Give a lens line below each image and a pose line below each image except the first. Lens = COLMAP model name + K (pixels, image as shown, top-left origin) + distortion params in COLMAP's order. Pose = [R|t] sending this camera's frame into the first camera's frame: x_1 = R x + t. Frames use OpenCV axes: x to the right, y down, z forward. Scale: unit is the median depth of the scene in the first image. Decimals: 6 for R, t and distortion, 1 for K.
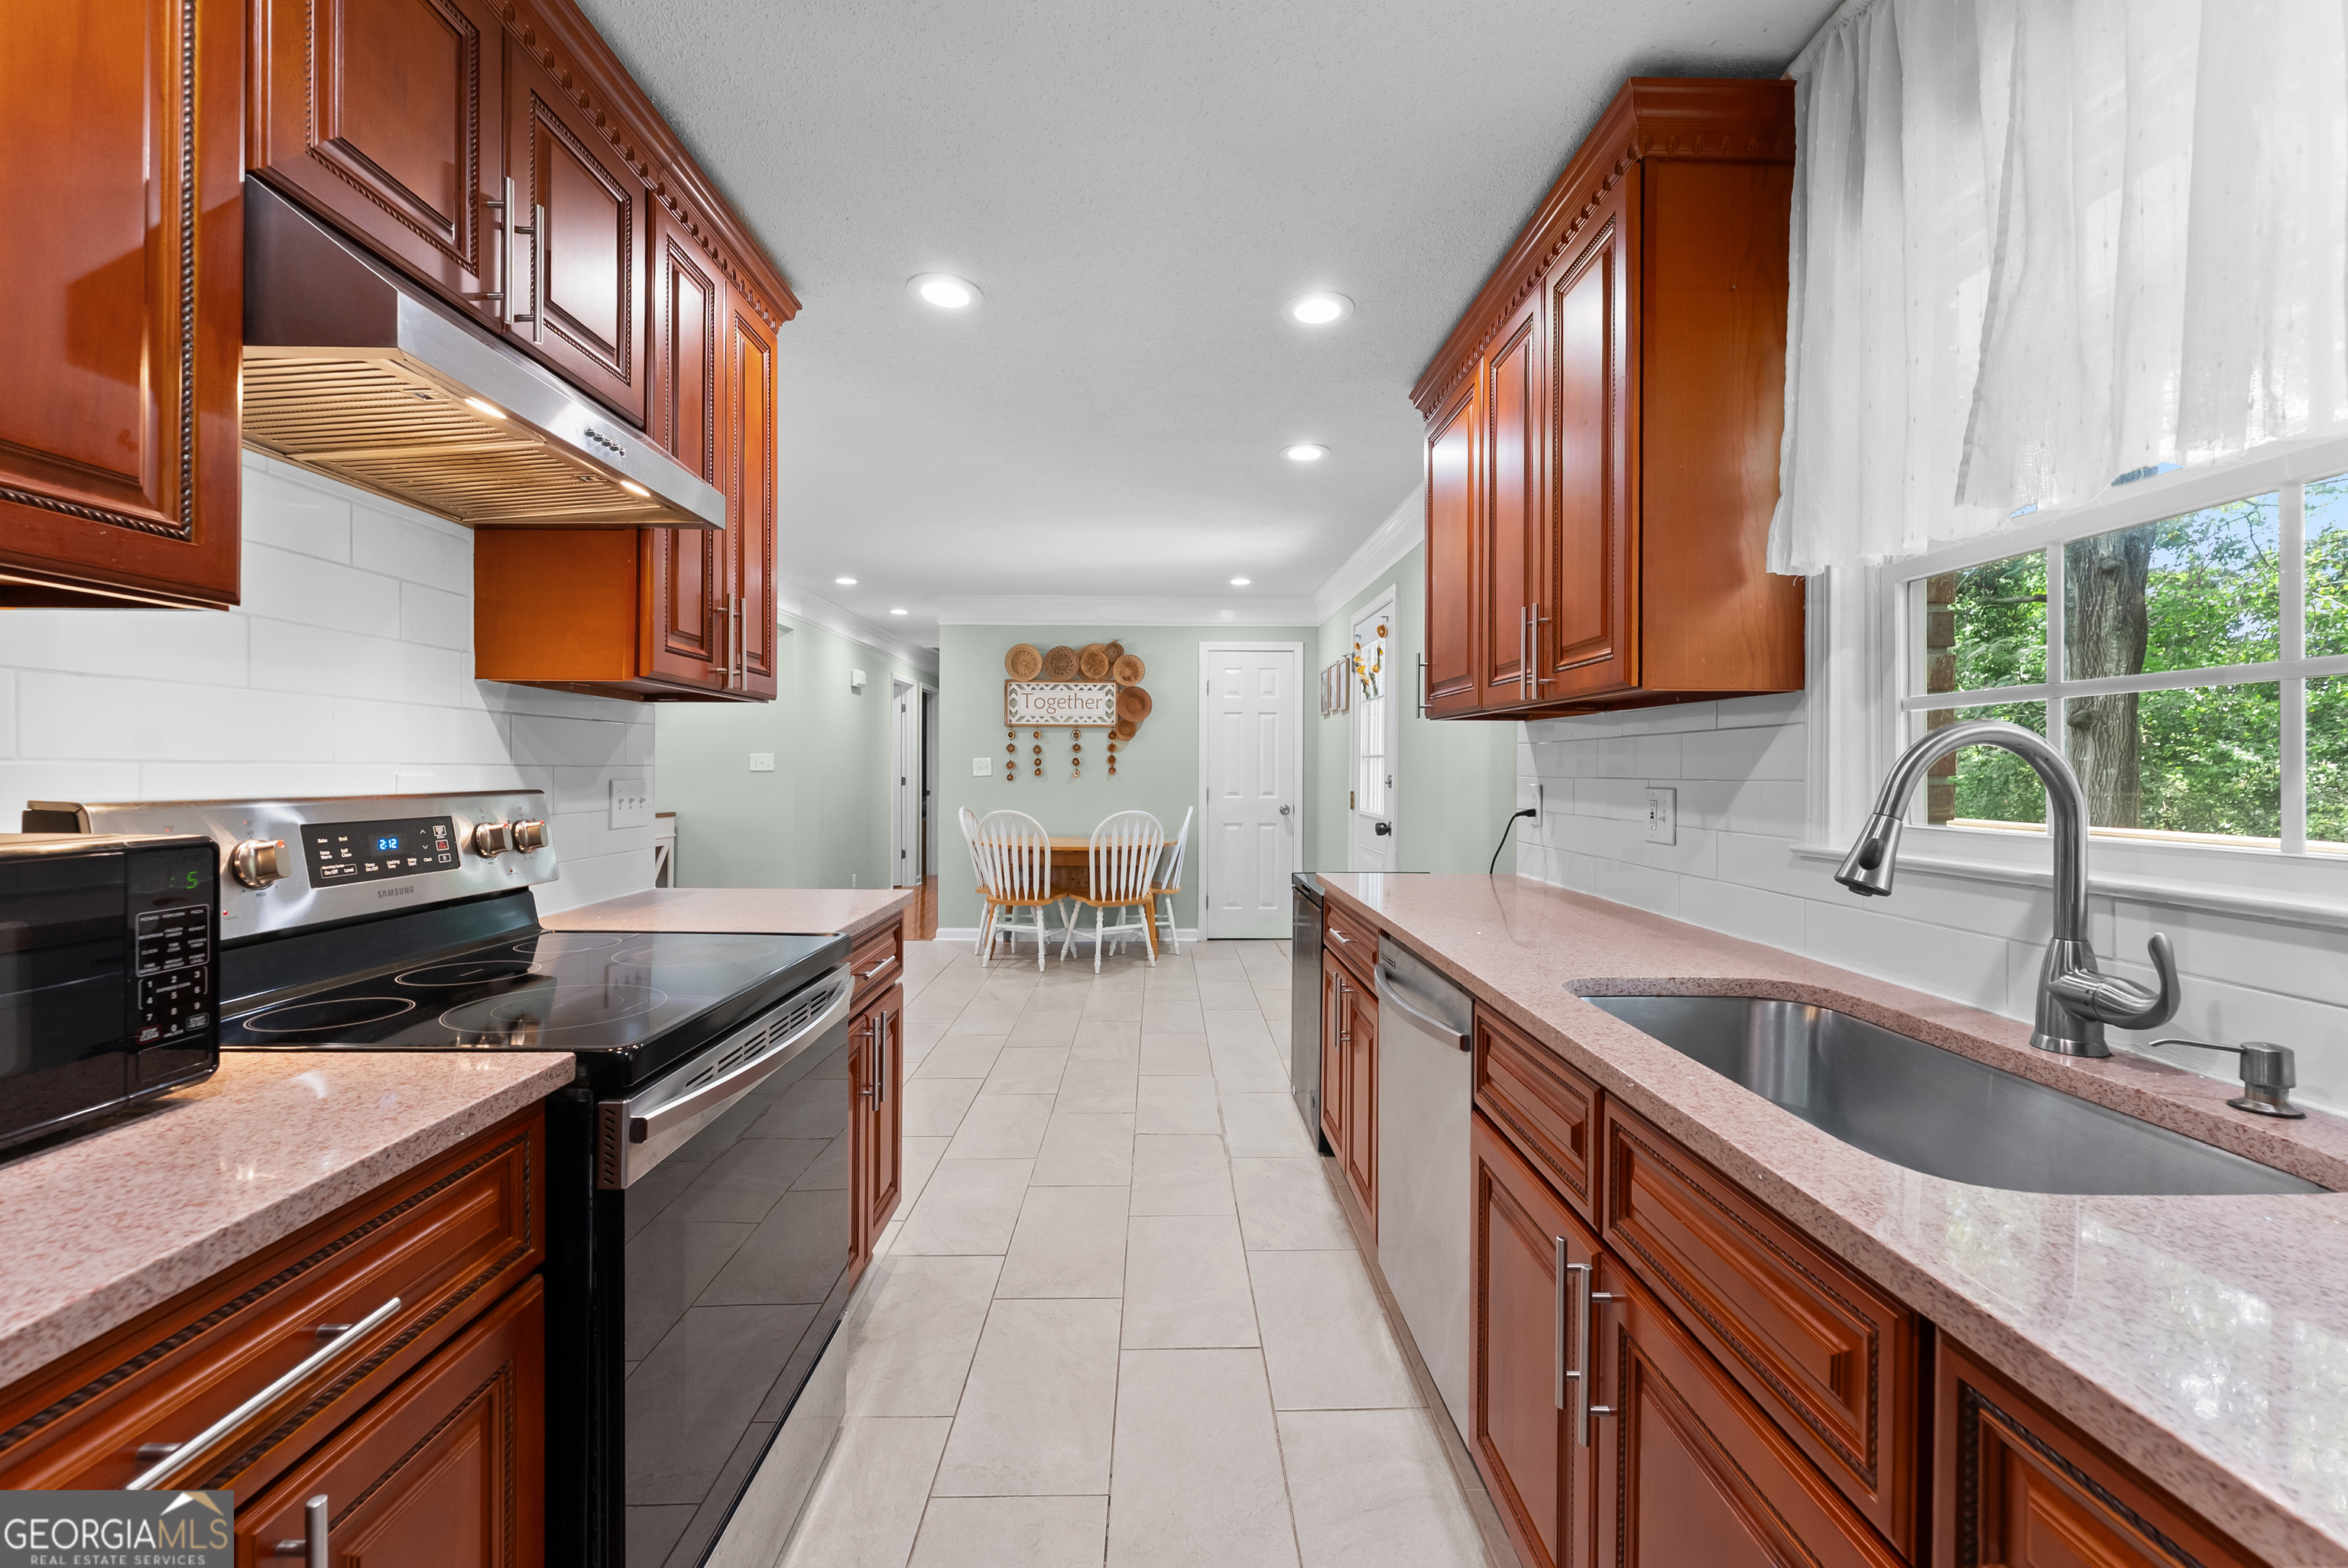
lens RADIAL K [[950.3, 0, 1178.4], [0, 950.3, 764.9], [0, 0, 1]] dist [-0.000775, -0.000006]
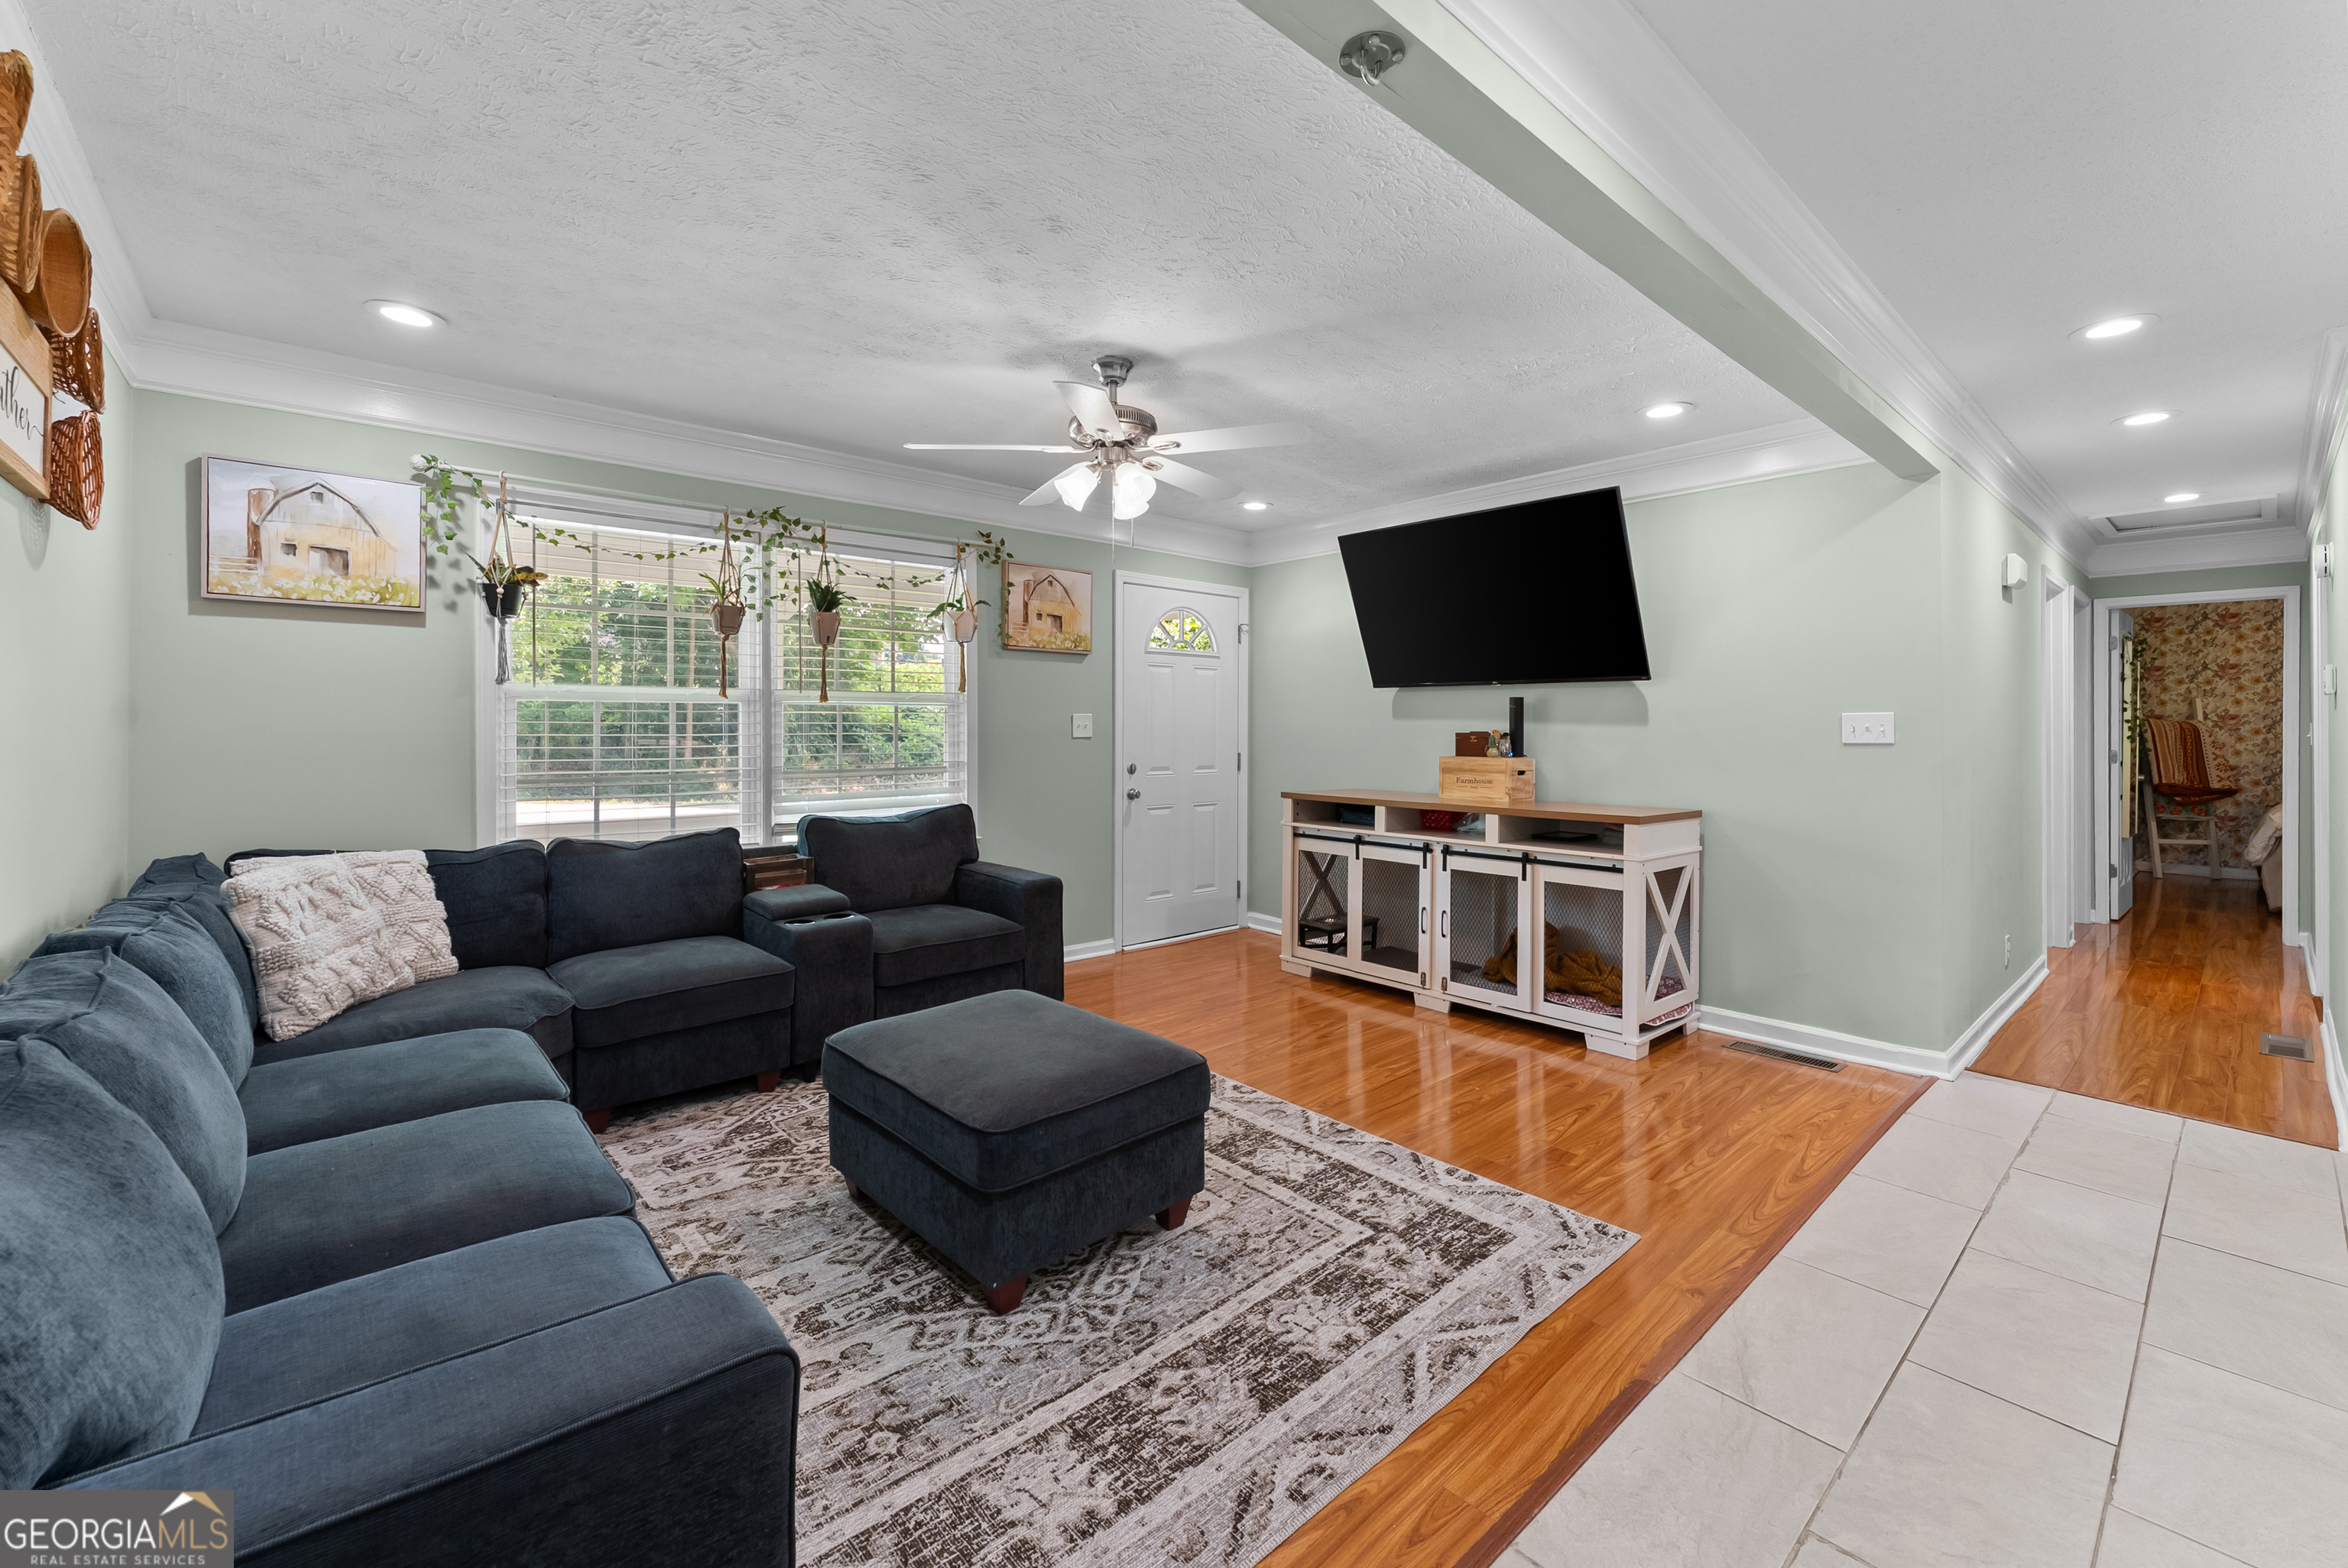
lens RADIAL K [[965.5, 0, 1178.2], [0, 965.5, 724.4], [0, 0, 1]] dist [-0.000200, 0.000002]
pose [[0.649941, -0.007128, -0.759951, -0.266203], [0.002356, 0.999970, -0.007365, -0.001691], [0.759981, 0.002997, 0.649939, 0.332037]]
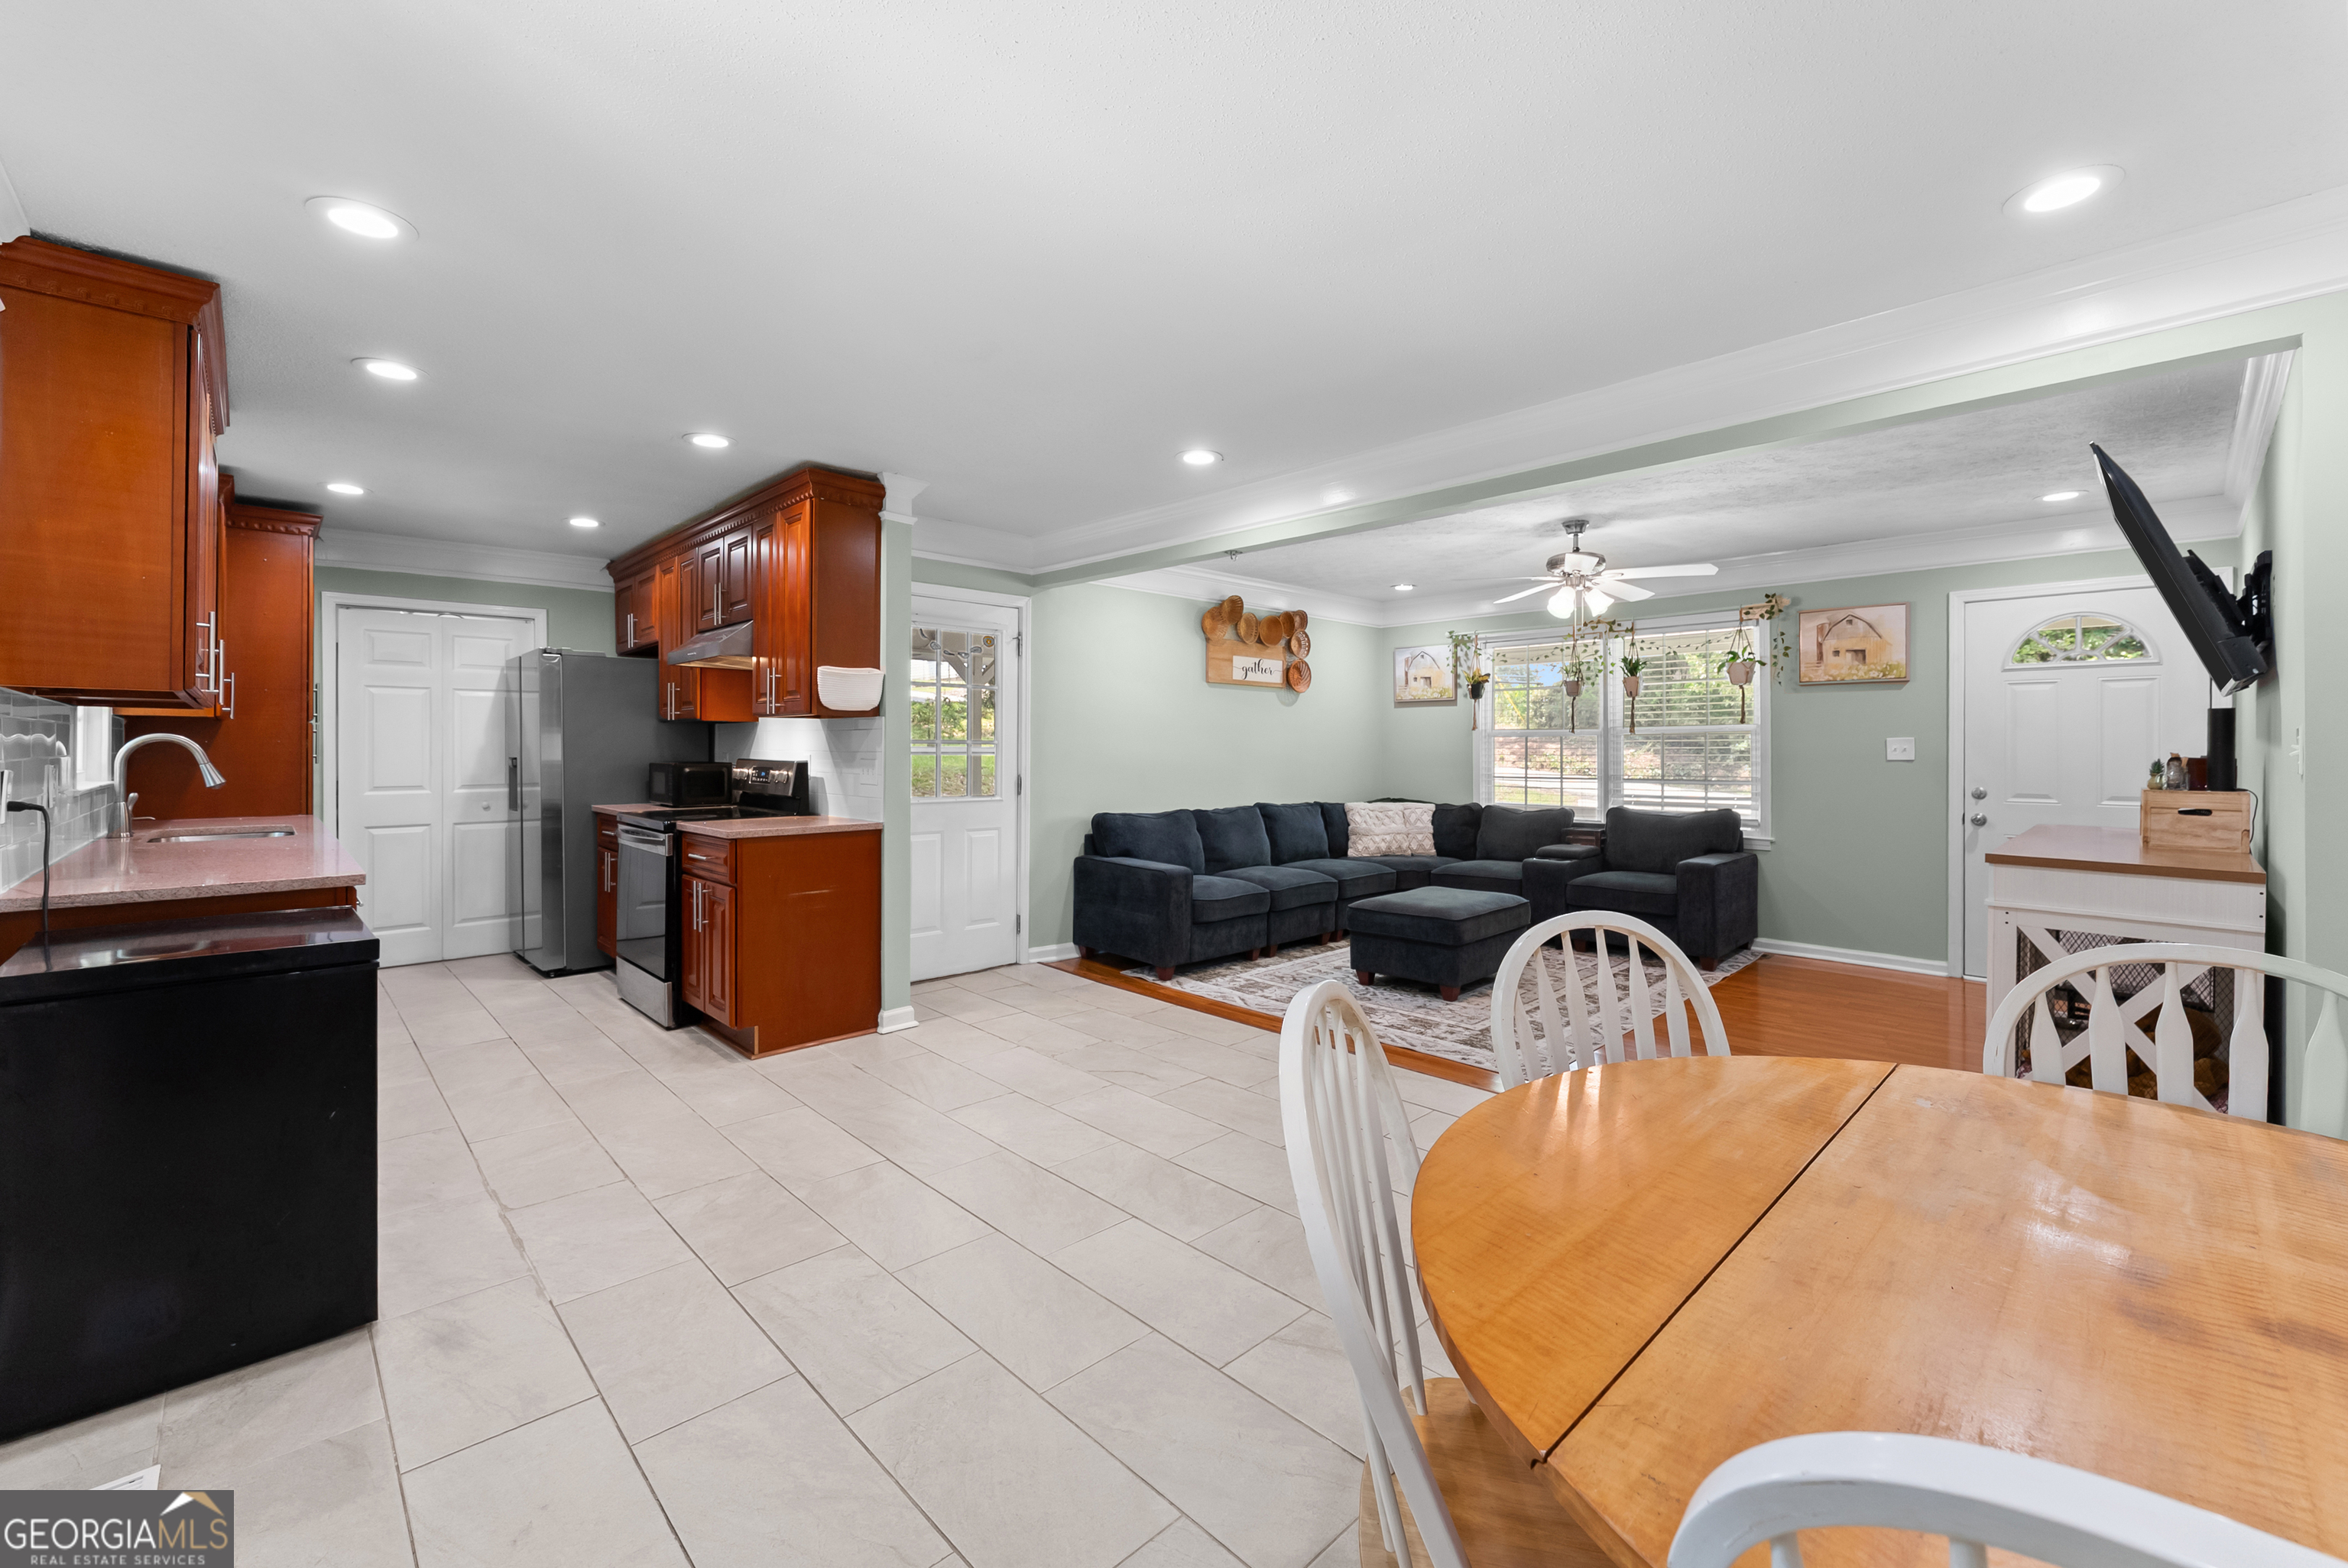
lens RADIAL K [[956.7, 0, 1185.8], [0, 956.7, 750.8], [0, 0, 1]] dist [0.000146, 0.000128]
pose [[-0.730422, -0.006768, -0.682962, 0.086005], [-0.005472, 0.999977, -0.004058, 0.001323], [0.682974, 0.000773, -0.730442, 0.951046]]
